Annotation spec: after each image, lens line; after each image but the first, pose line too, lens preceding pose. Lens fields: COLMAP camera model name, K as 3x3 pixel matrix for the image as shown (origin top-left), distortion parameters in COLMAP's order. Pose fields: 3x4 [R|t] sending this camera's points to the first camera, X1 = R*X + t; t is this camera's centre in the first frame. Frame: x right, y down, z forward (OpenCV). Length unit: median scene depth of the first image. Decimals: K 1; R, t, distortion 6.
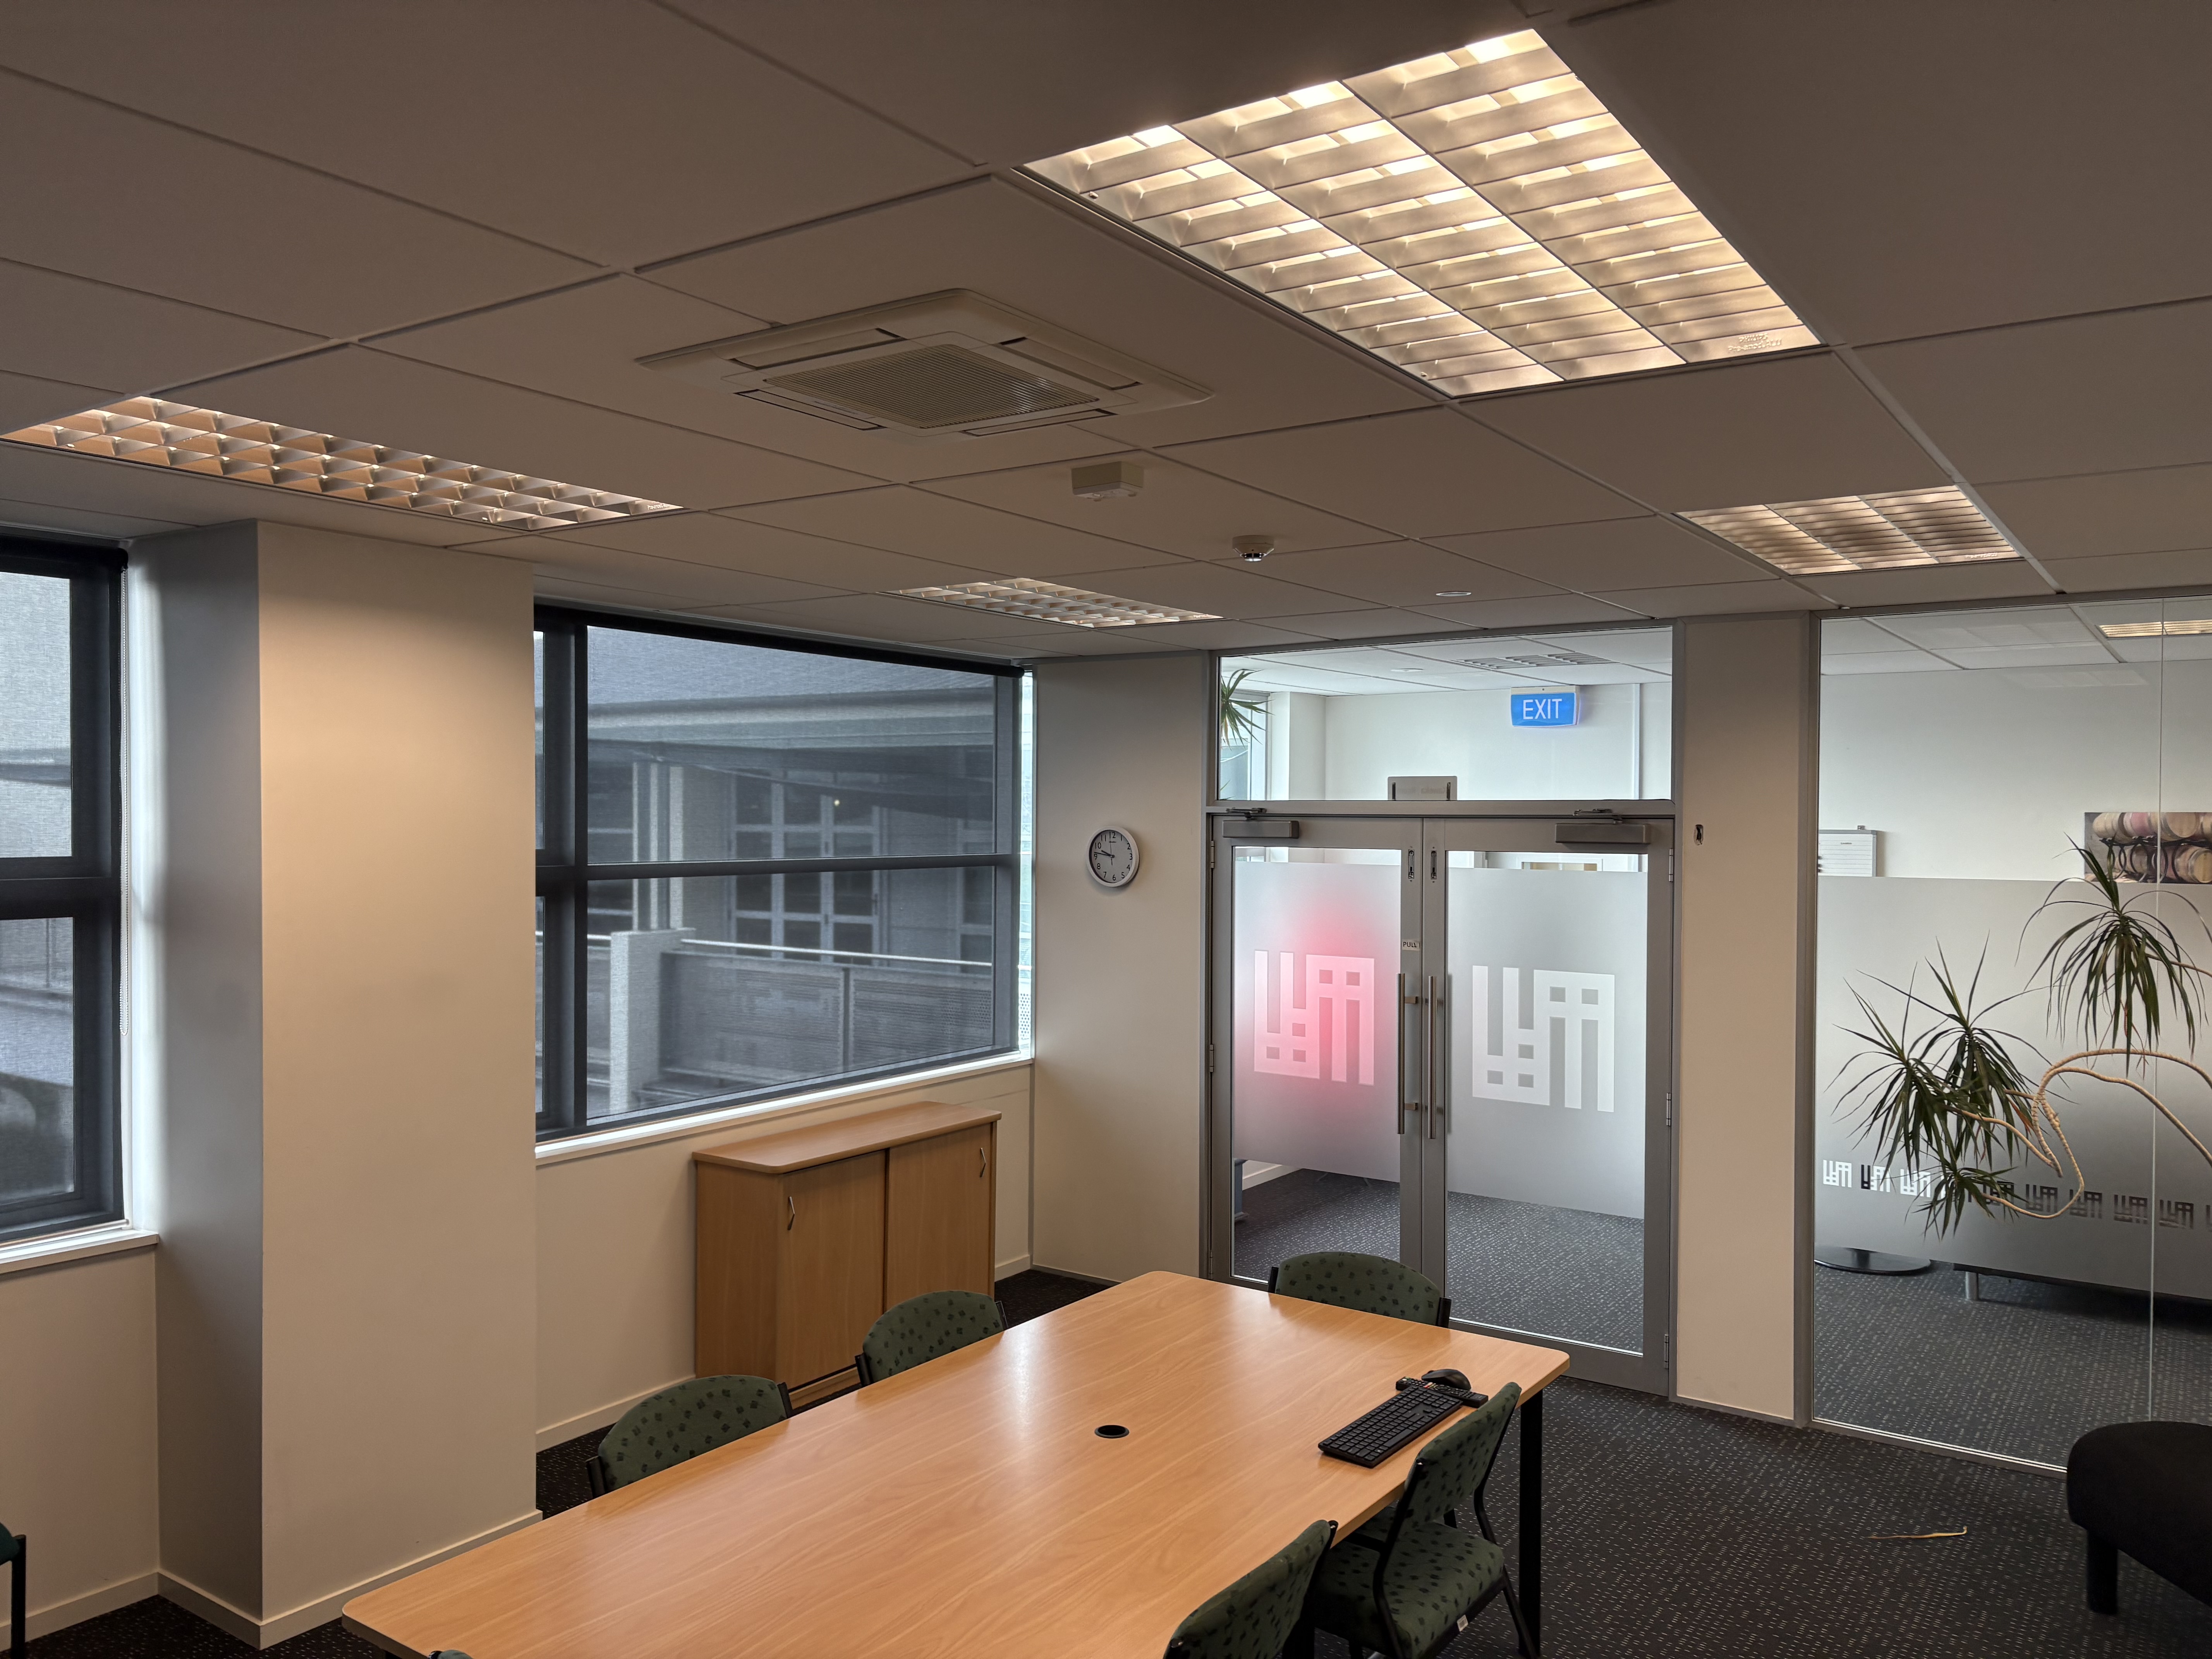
lens RADIAL K [[1639.9, 0, 1106.0], [0, 1639.9, 829.5], [0, 0, 1]] dist [0.016174, 0.000890]
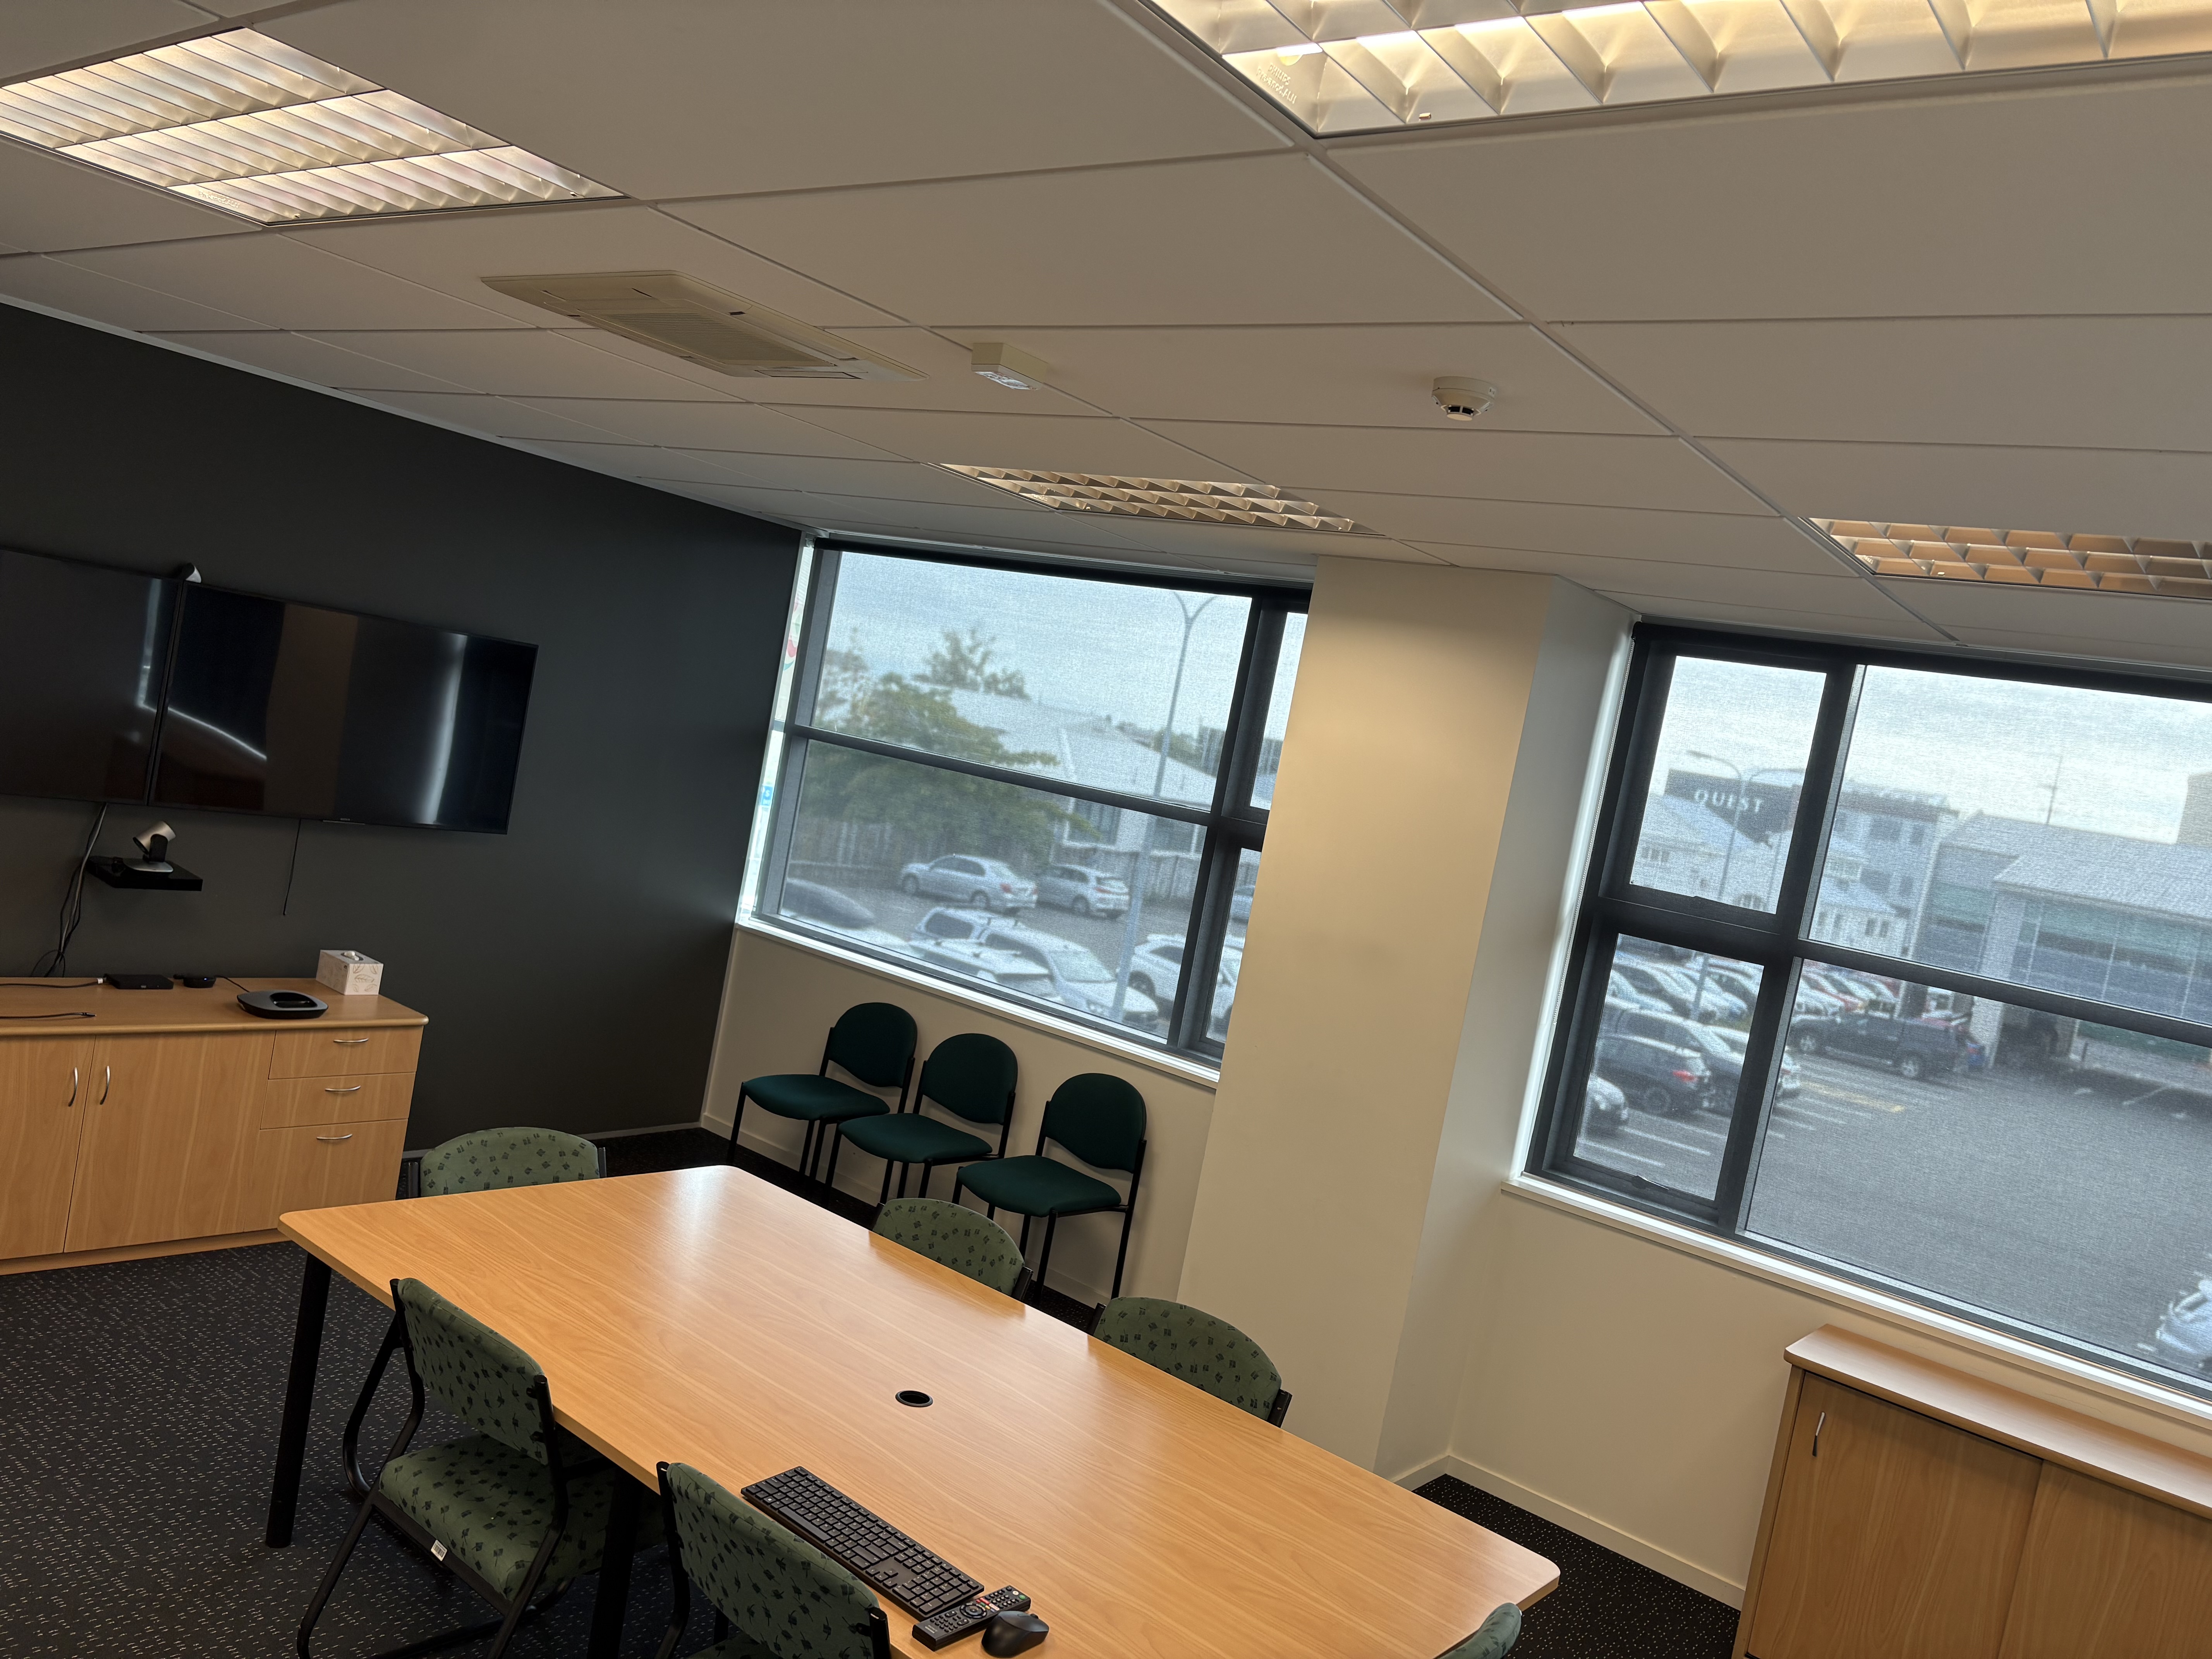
lens RADIAL K [[1639.9, 0, 1106.0], [0, 1639.9, 829.5], [0, 0, 1]] dist [0.016174, 0.000890]
pose [[-0.049452, 0.039444, -0.997997, 0.843568], [-0.200647, 0.978457, 0.048614, -0.004193], [0.978415, 0.202649, -0.040472, 1.025122]]
